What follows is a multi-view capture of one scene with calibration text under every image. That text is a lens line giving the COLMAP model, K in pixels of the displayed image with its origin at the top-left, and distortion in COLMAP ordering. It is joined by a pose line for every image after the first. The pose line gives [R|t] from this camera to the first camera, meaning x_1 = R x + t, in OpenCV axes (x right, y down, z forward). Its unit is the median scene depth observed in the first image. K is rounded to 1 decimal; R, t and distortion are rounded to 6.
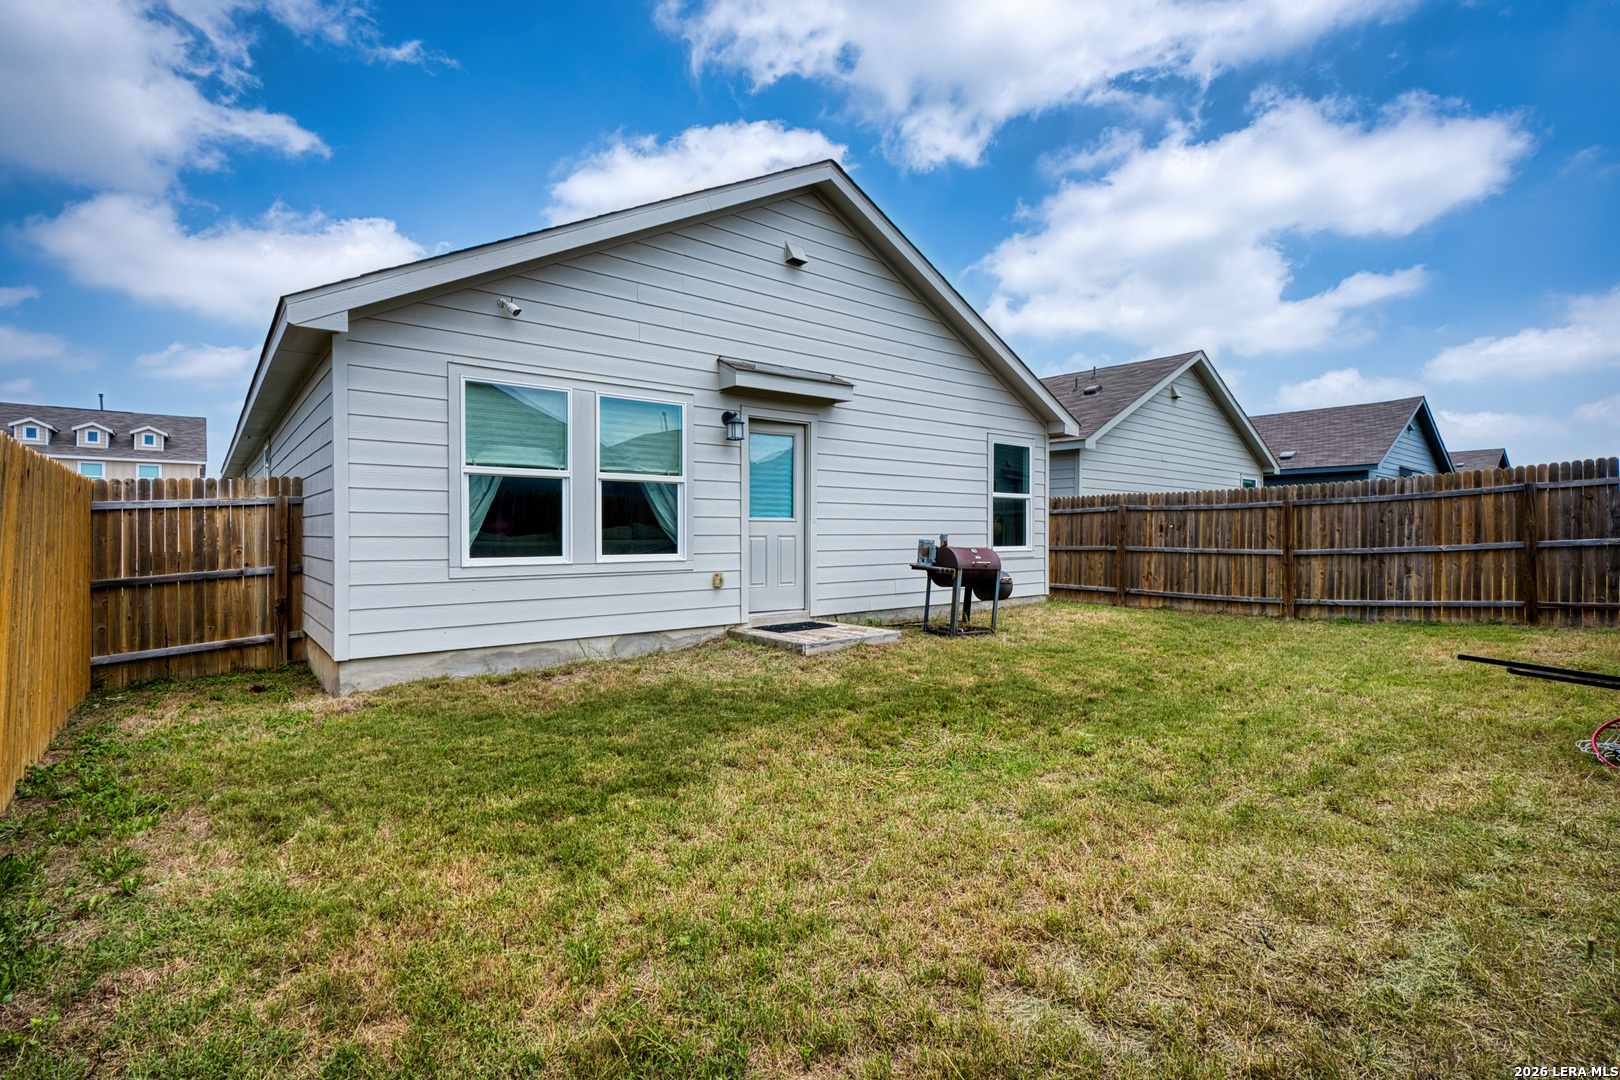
lens RADIAL K [[732.6, 0, 804.6], [0, 732.6, 530.3], [0, 0, 1]] dist [-0.008514, 0.001181]
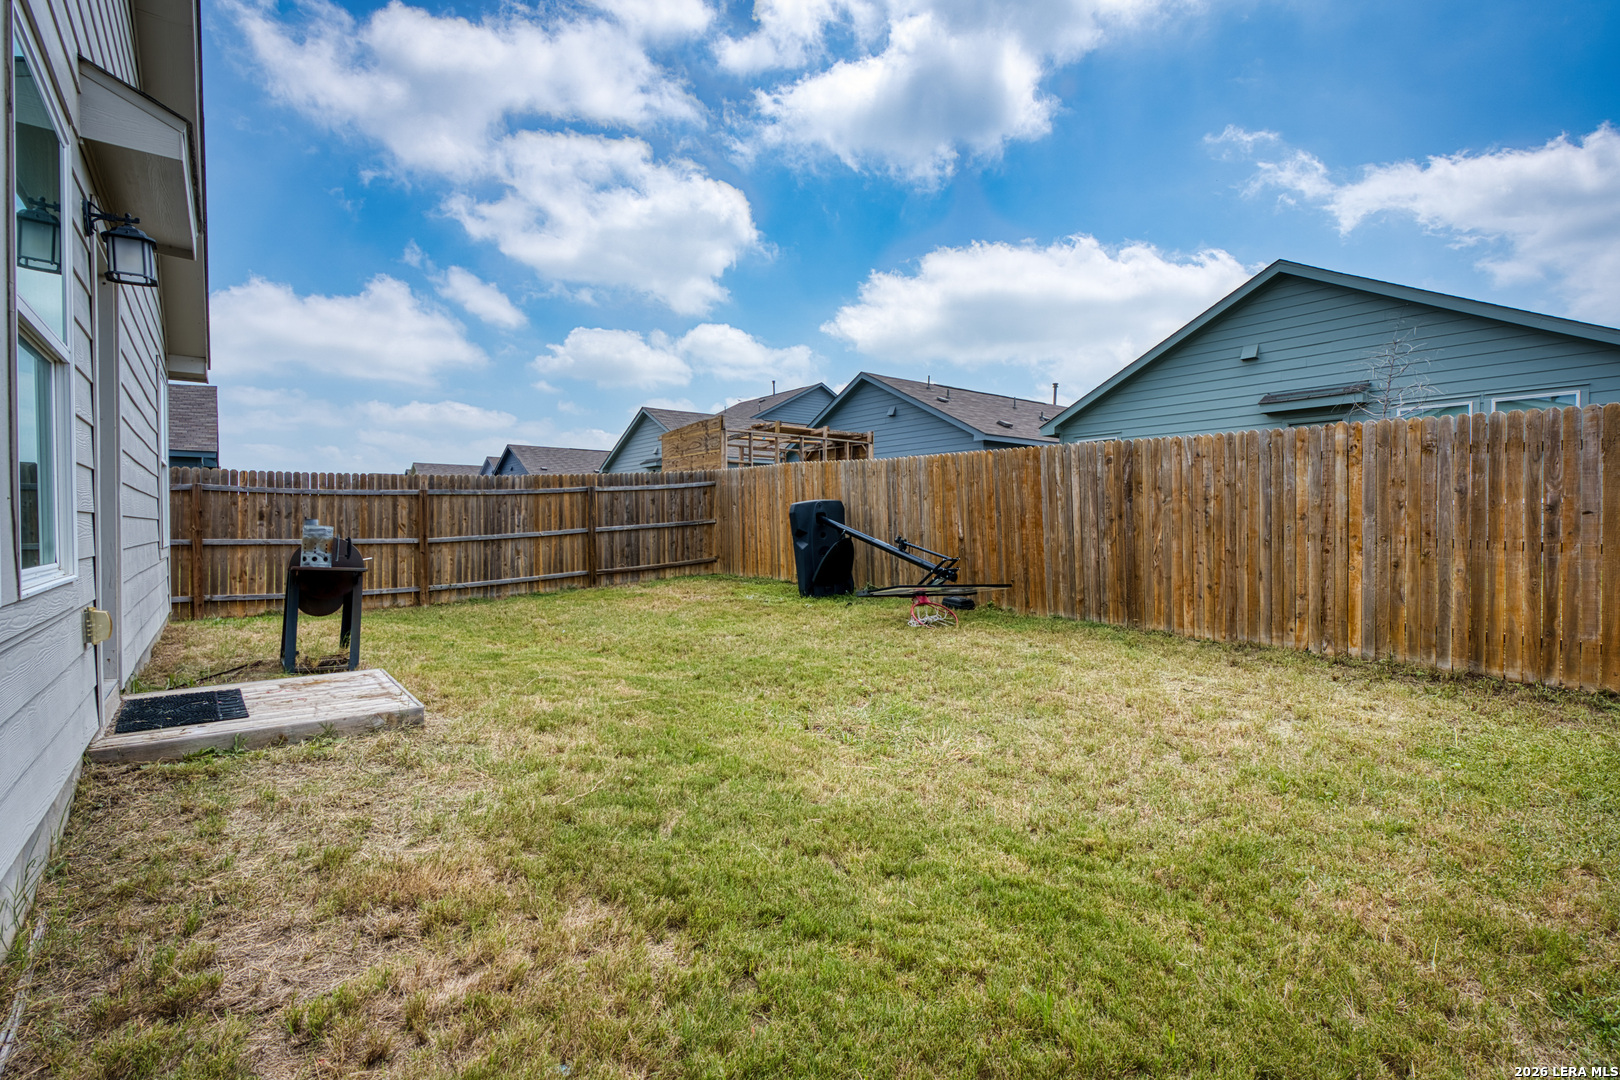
lens RADIAL K [[732.6, 0, 803.3], [0, 732.6, 535.6], [0, 0, 1]] dist [-0.008514, 0.001181]
pose [[0.028520, -0.008936, 0.999553, -0.365388], [0.000202, 0.999960, 0.008934, 0.015458], [-0.999593, -0.000052, 0.028521, 0.479308]]
